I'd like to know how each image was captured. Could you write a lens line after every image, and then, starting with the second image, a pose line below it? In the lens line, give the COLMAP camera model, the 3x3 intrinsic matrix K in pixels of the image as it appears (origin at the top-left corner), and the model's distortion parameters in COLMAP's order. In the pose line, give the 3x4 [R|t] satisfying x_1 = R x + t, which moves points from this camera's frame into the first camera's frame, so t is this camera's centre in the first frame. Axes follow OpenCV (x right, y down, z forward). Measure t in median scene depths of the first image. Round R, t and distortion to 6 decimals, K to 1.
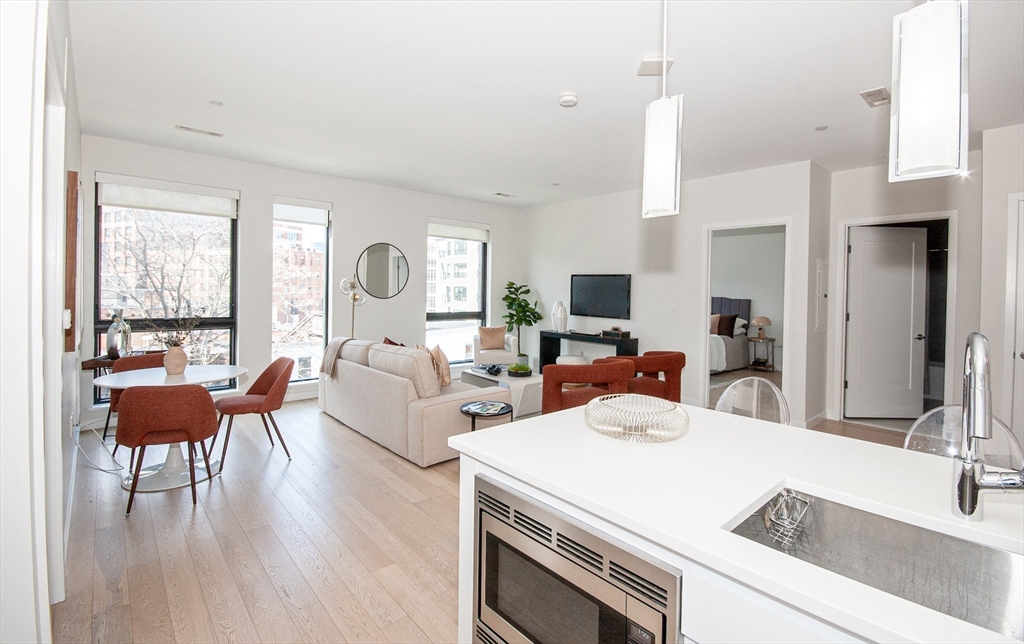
lens RADIAL K [[465.9, 0, 533.2], [0, 465.9, 295.7], [0, 0, 1]] dist [-0.004155, -0.000157]
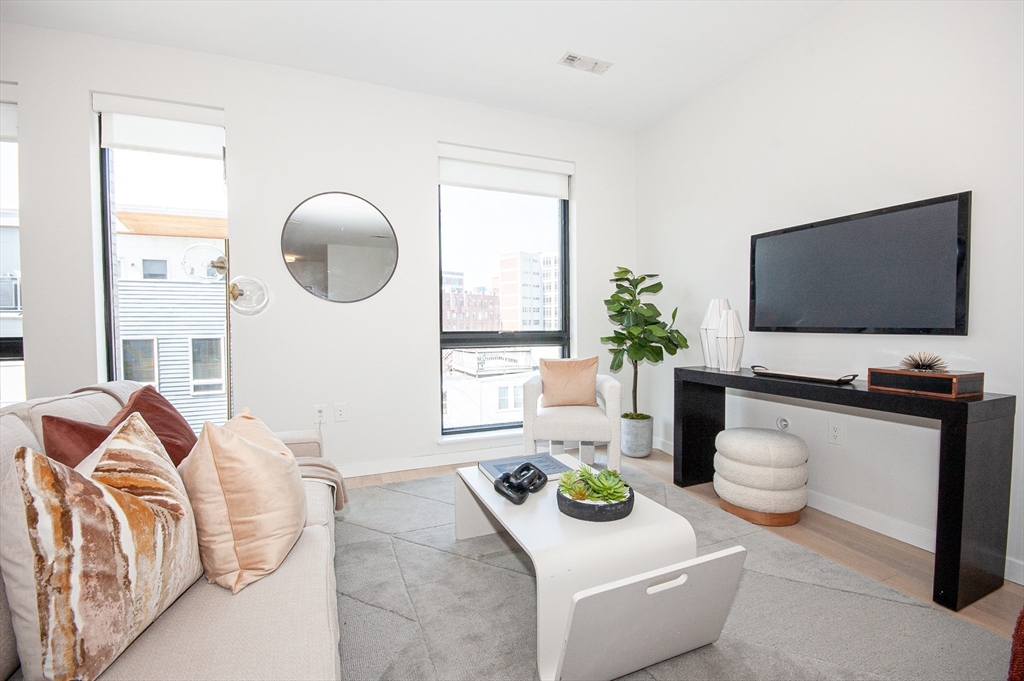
lens RADIAL K [[449.4, 0, 517.8], [0, 449.4, 342.1], [0, 0, 1]] dist [0.006668, -0.011553]
pose [[0.937213, -0.012294, -0.348541, 0.024461], [0.019722, 0.999648, 0.017772, 0.041141], [0.348200, -0.023530, 0.937125, 0.560355]]
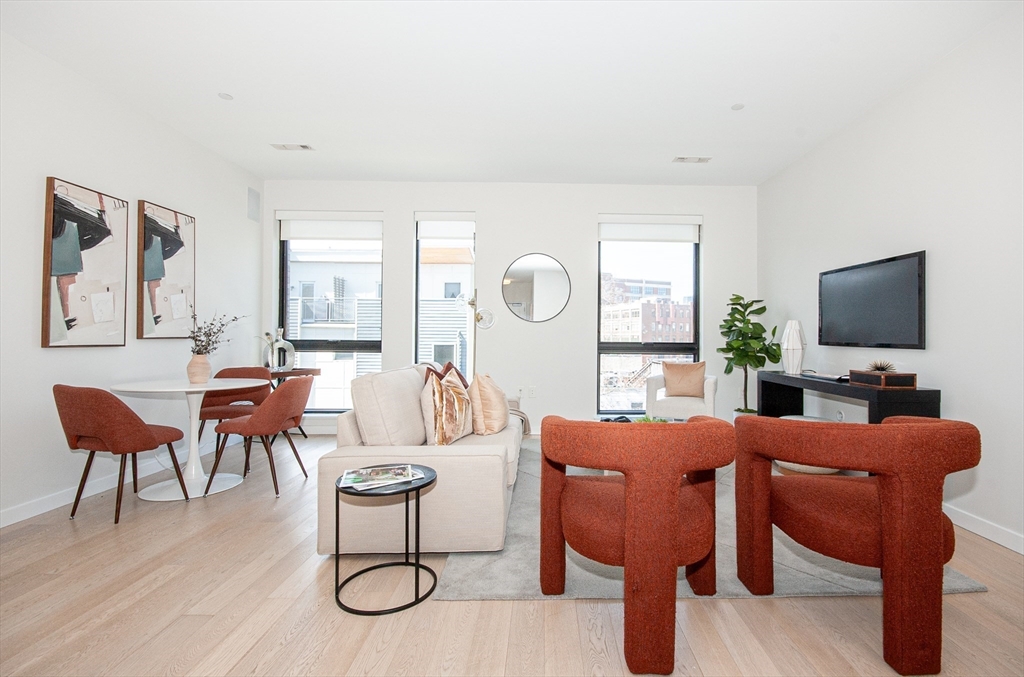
lens RADIAL K [[470.9, 0, 551.5], [0, 470.9, 333.1], [0, 0, 1]] dist [0.000459, -0.004895]
pose [[0.747471, -0.018659, -0.664032, 0.220915], [-0.002510, 0.999519, -0.030912, 0.046505], [0.664289, 0.024773, 0.747065, 0.378389]]
